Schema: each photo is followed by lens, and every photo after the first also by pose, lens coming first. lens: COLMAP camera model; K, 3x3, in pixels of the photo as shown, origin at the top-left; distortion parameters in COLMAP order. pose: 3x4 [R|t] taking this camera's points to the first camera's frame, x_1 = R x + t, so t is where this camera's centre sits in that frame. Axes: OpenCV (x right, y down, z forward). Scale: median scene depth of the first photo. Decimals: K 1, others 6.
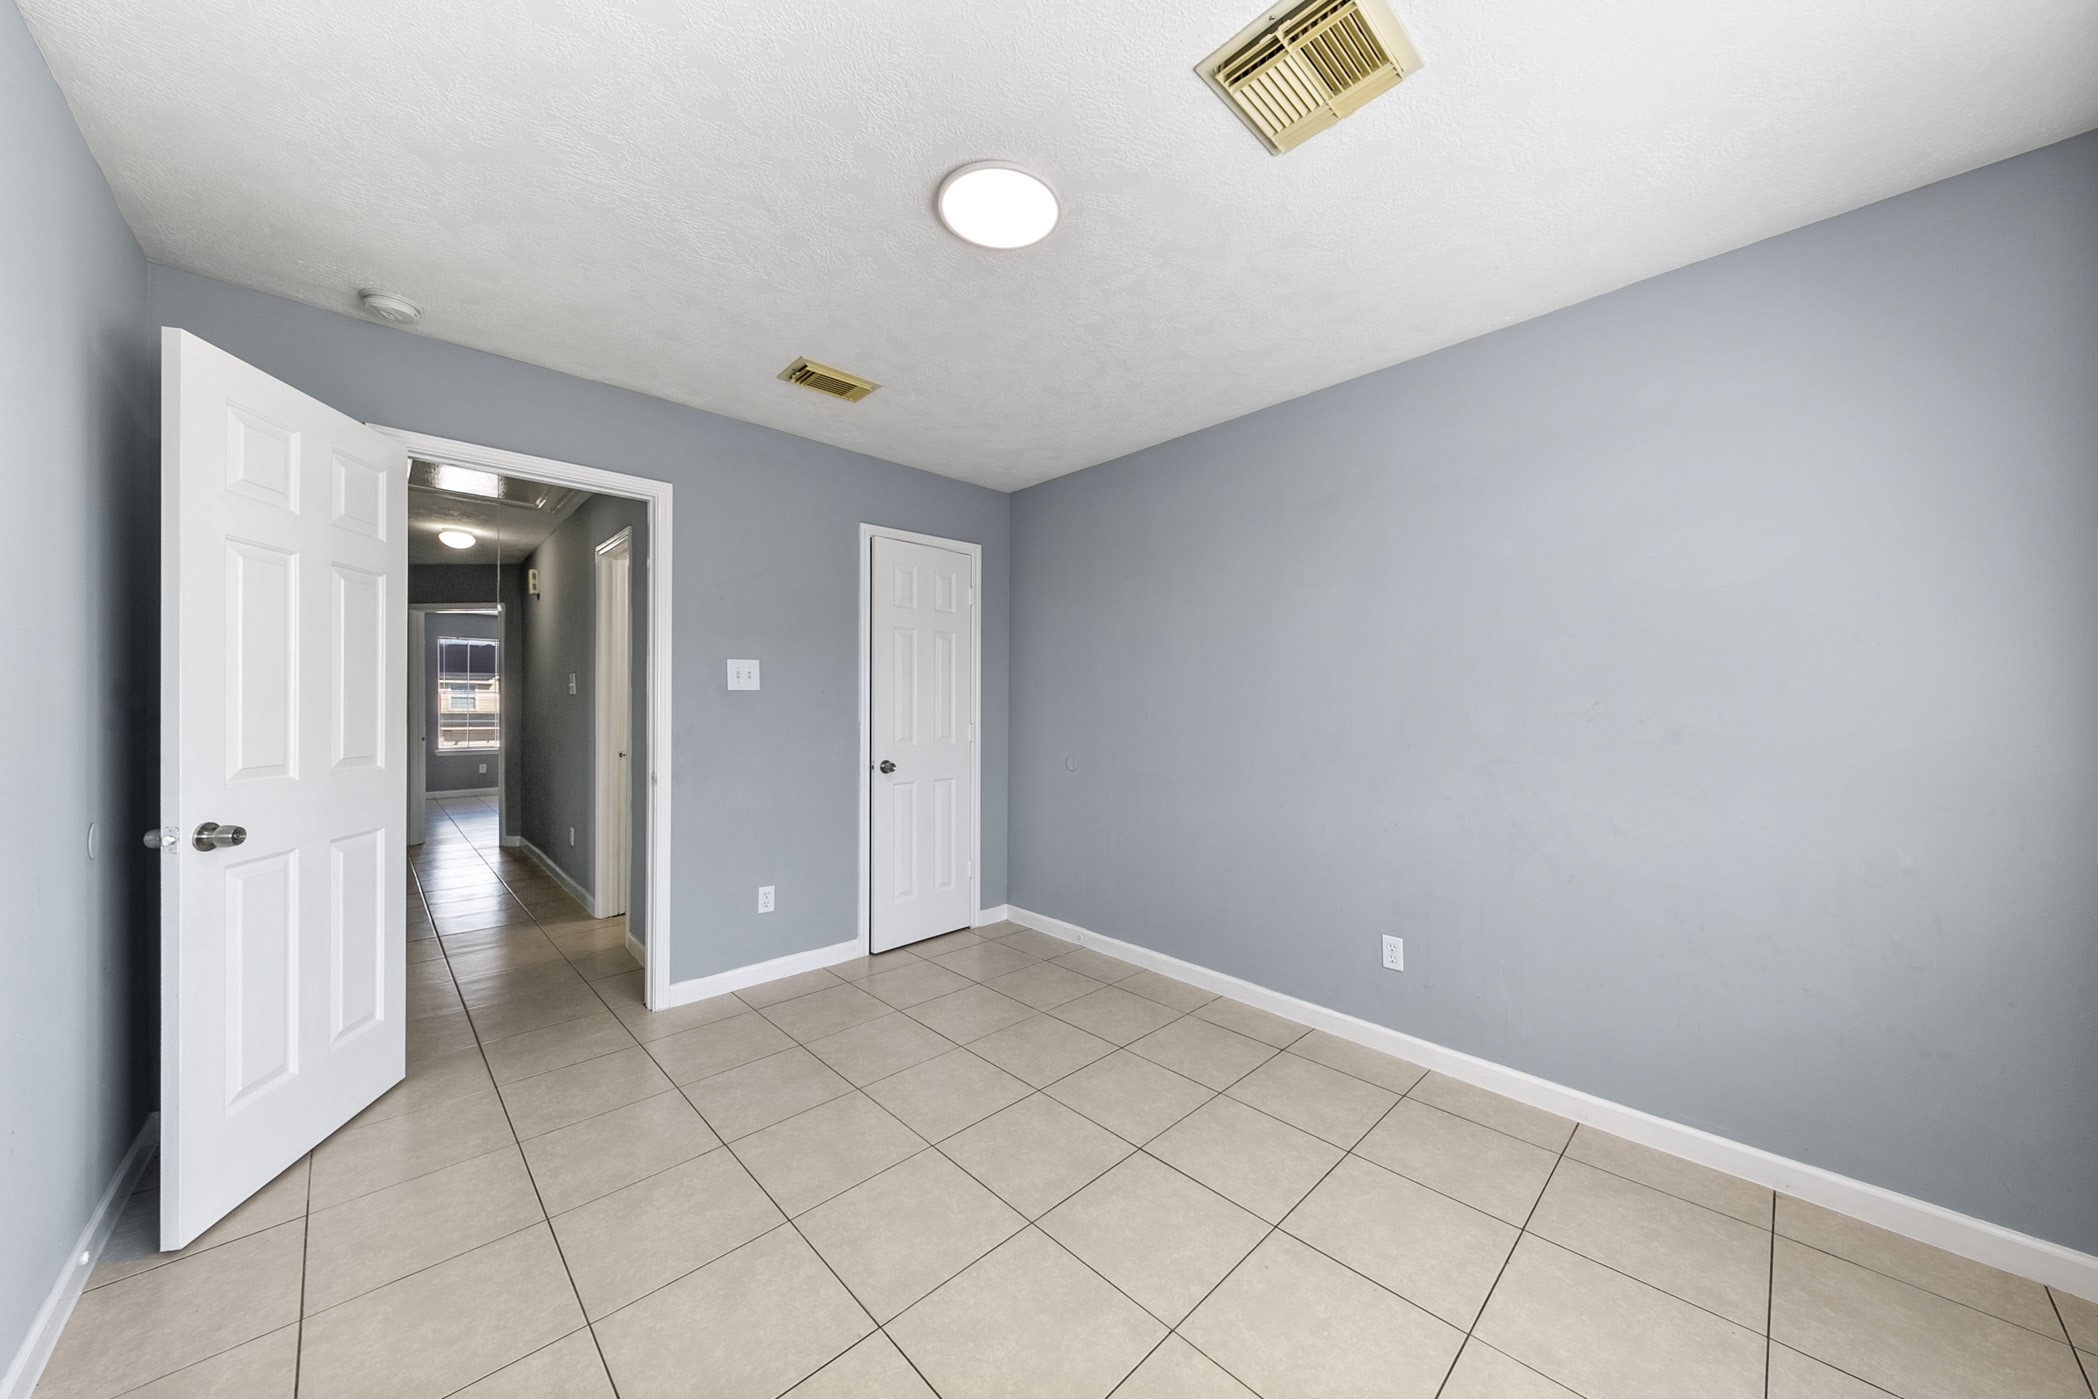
lens RADIAL K [[724.4, 0, 1049.2], [0, 724.4, 705.2], [0, 0, 1]] dist [0.002108, -0.000079]
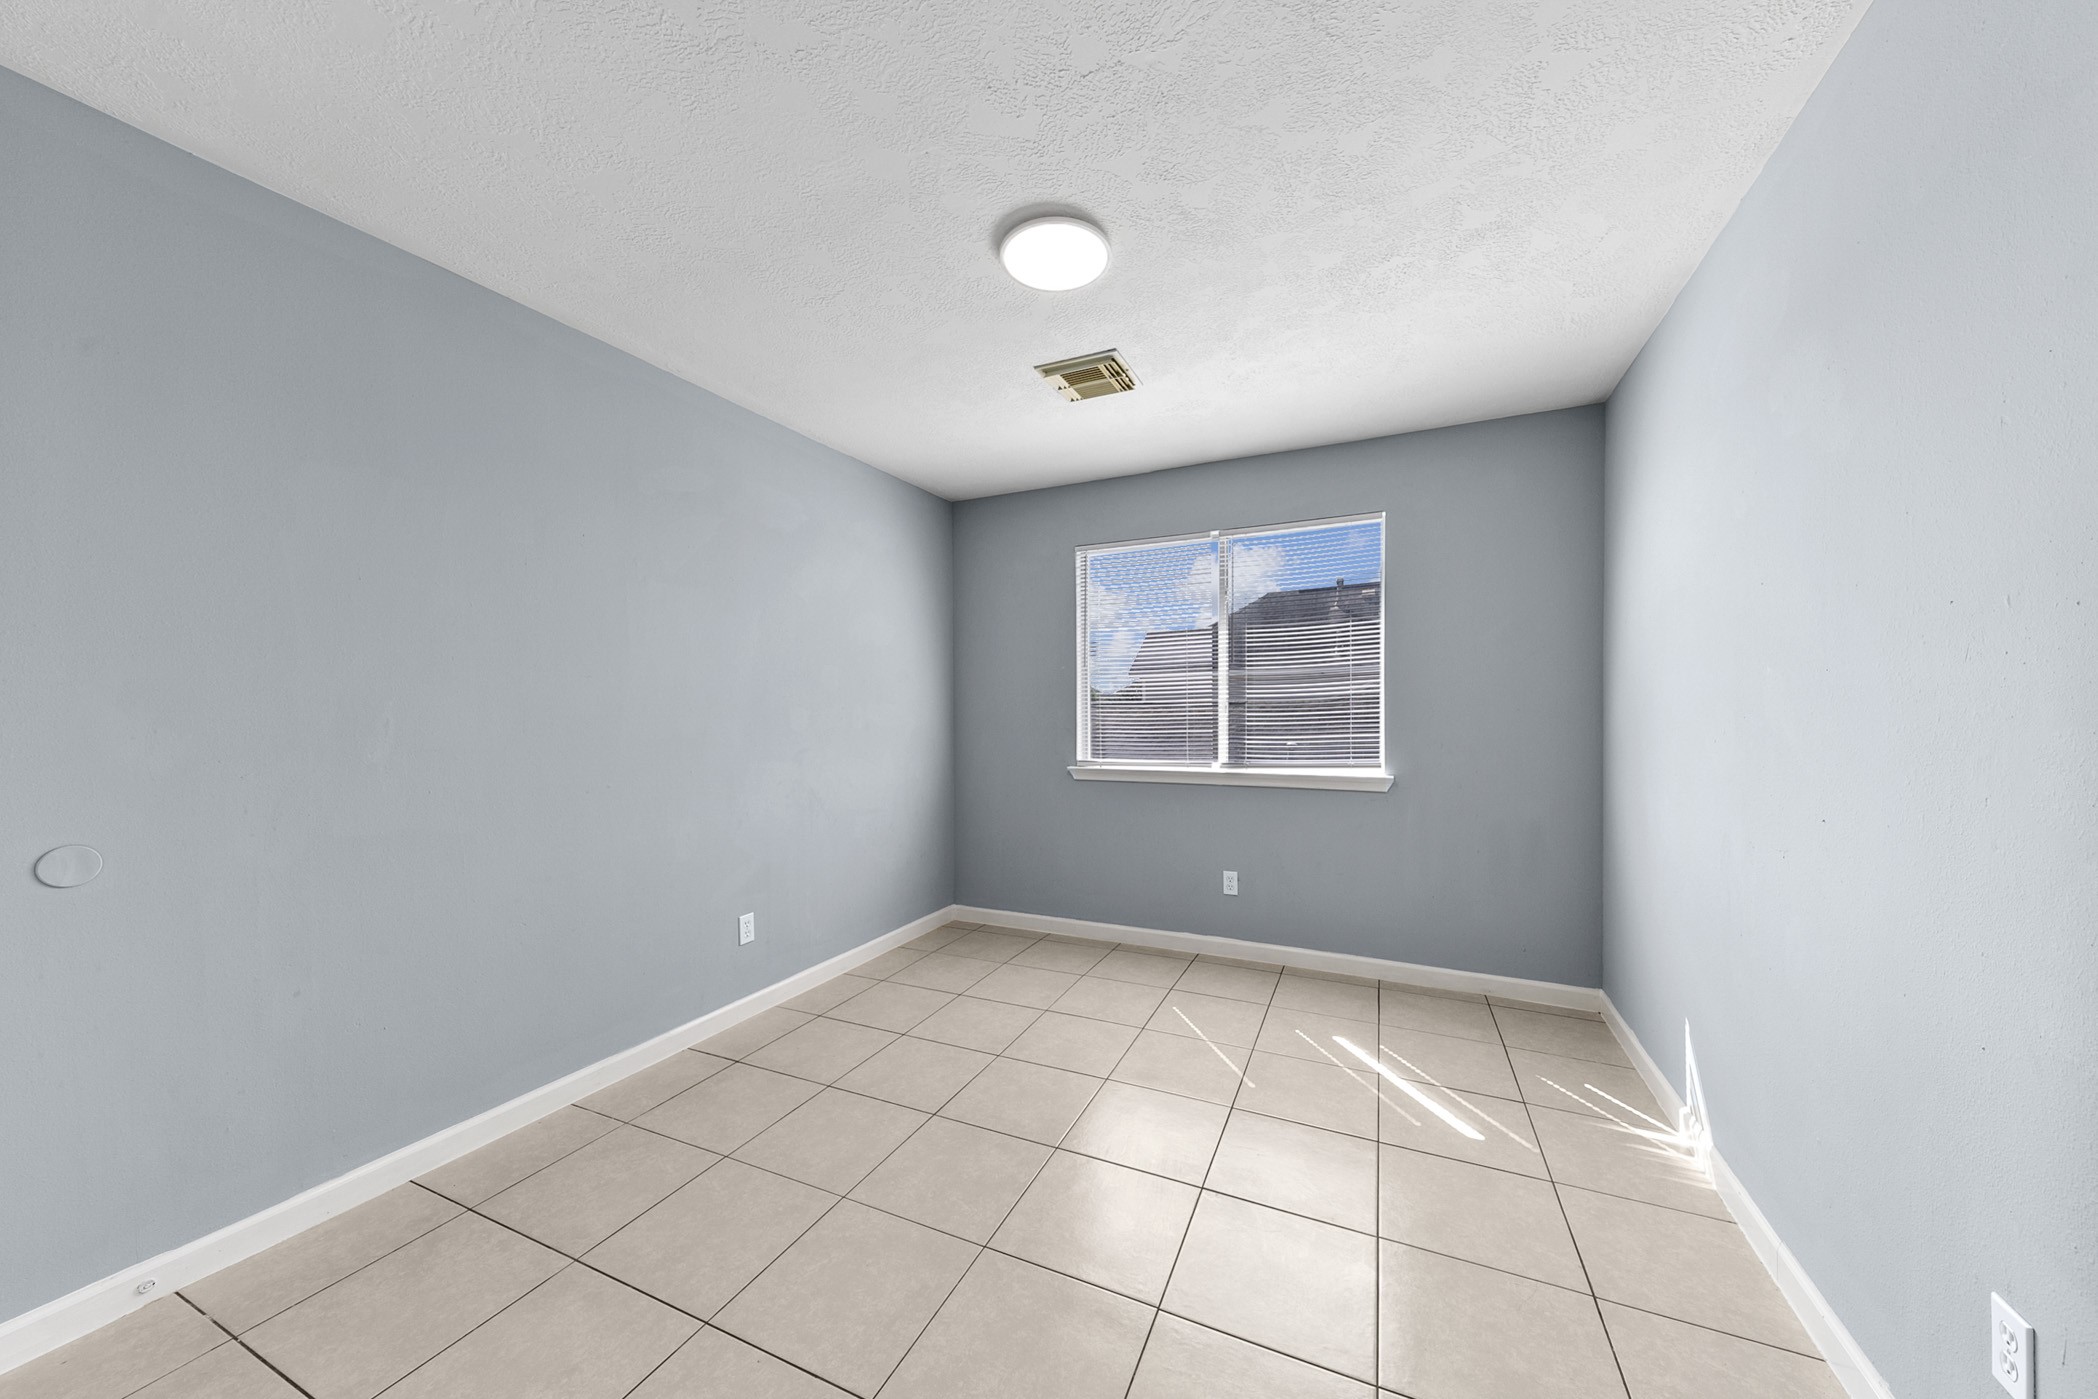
lens RADIAL K [[724.4, 0, 1045.0], [0, 724.4, 712.1], [0, 0, 1]] dist [0.002108, -0.000079]
pose [[-0.369190, -0.005057, 0.929340, -0.404154], [0.006259, 0.999949, 0.007928, -0.002267], [-0.929333, 0.008744, -0.369140, 0.526307]]
